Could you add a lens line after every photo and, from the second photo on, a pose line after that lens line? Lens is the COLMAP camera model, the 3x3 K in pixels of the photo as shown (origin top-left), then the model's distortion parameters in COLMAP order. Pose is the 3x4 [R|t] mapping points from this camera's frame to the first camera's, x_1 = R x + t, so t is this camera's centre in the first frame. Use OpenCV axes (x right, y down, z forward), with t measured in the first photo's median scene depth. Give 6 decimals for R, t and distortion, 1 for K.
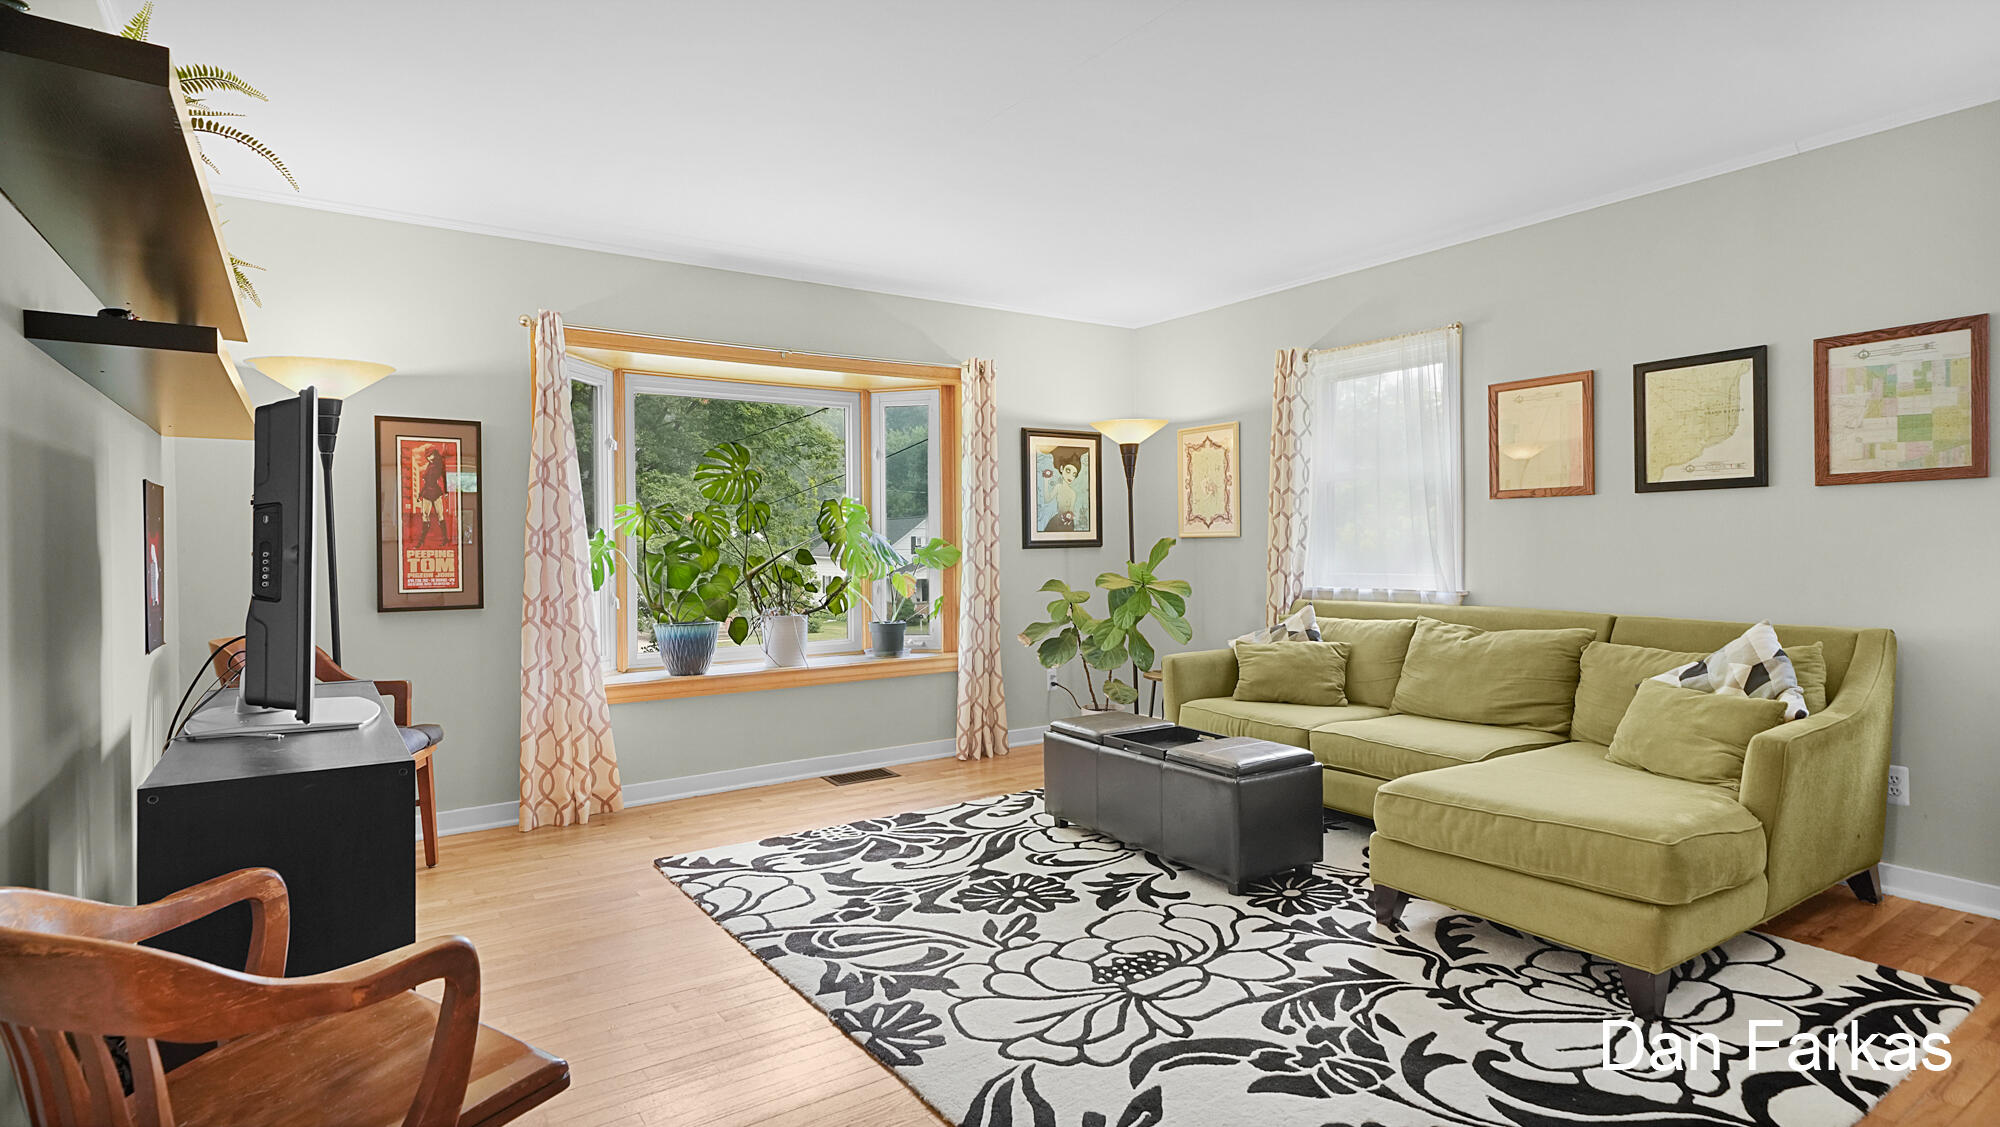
lens RADIAL K [[985.8, 0, 987.8], [0, 985.8, 556.8], [0, 0, 1]] dist [0.003118, -0.000697]
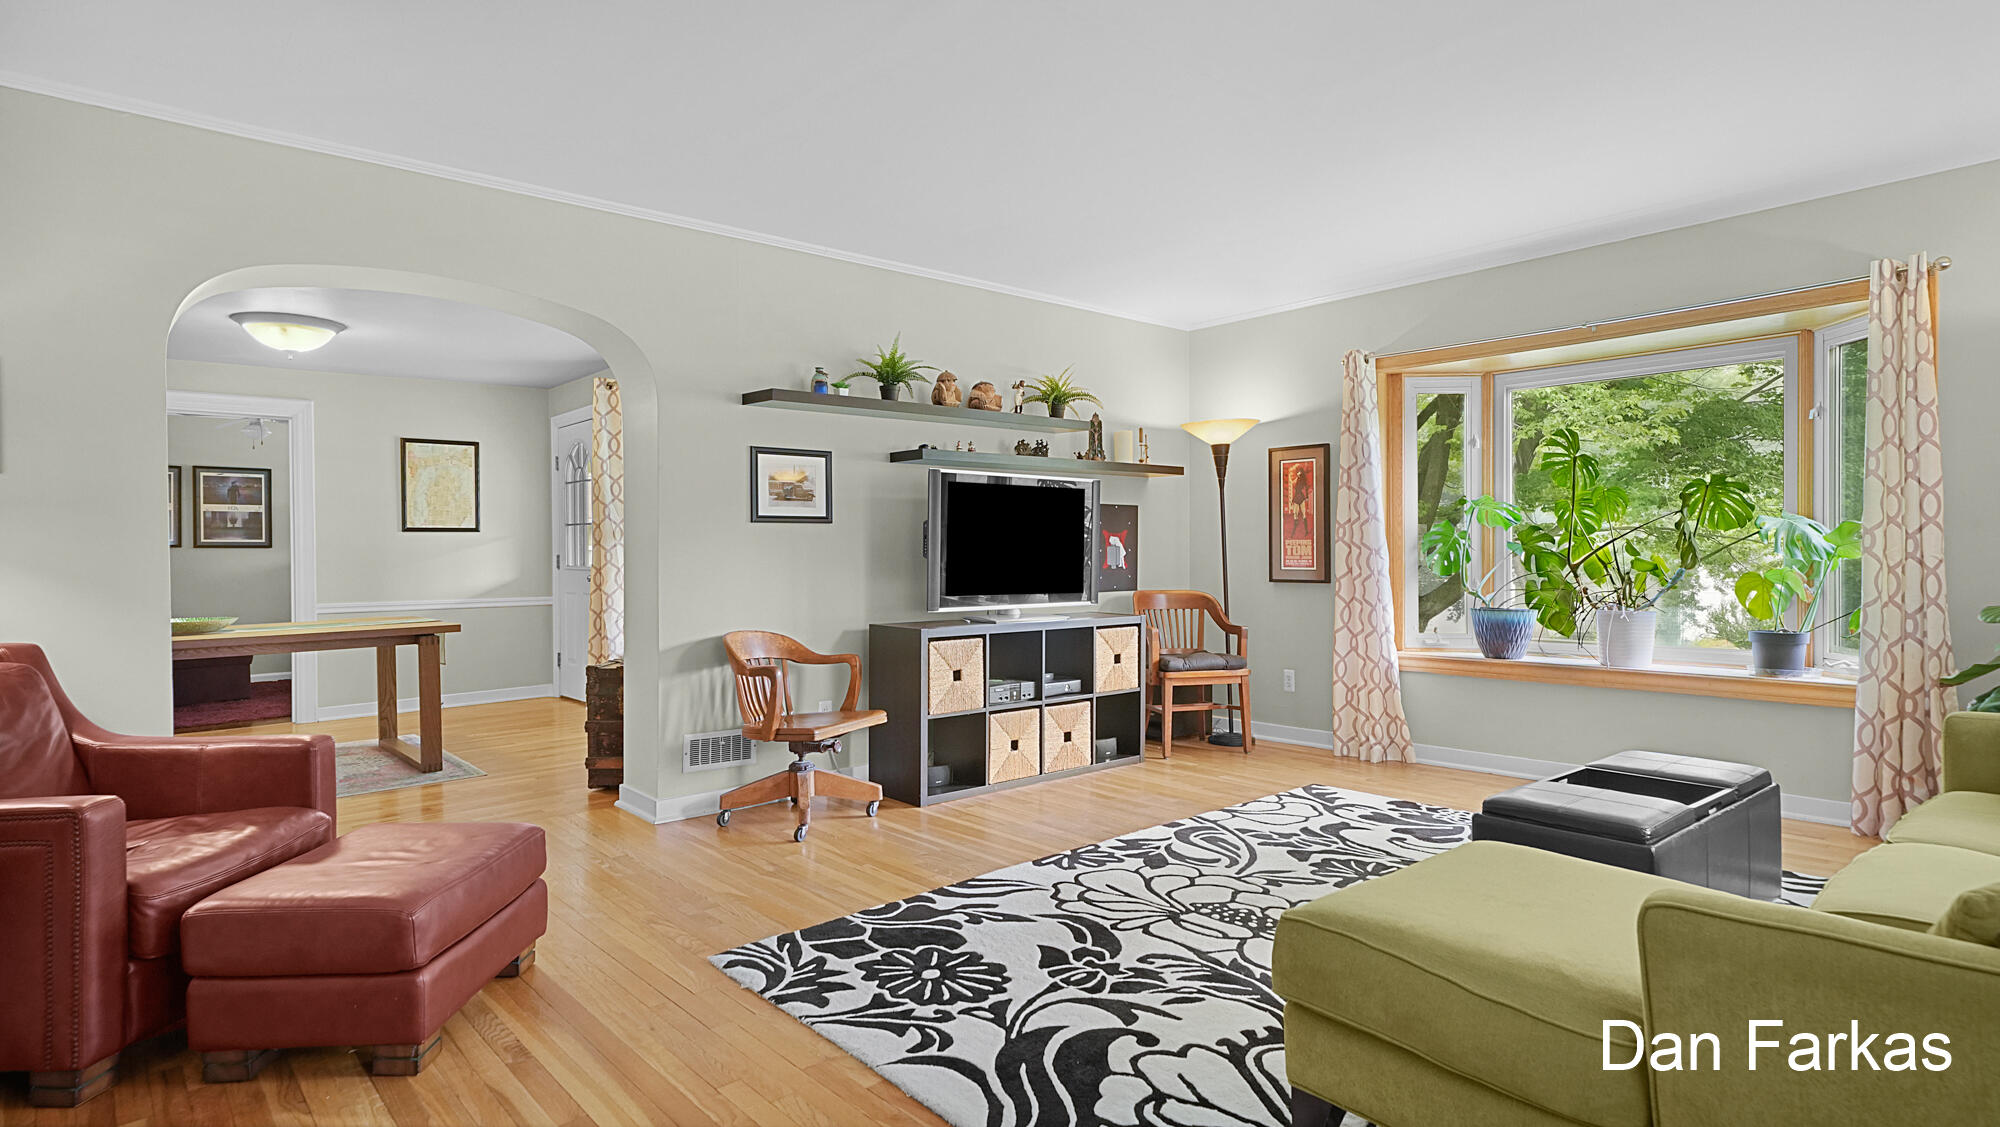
lens RADIAL K [[985.8, 0, 985.9], [0, 985.8, 558.0], [0, 0, 1]] dist [0.003118, -0.000697]
pose [[0.154784, 0.016678, -0.987808, 1.214427], [-0.004334, 0.999859, 0.016202, -0.002668], [0.987939, 0.001774, 0.154834, 0.559087]]
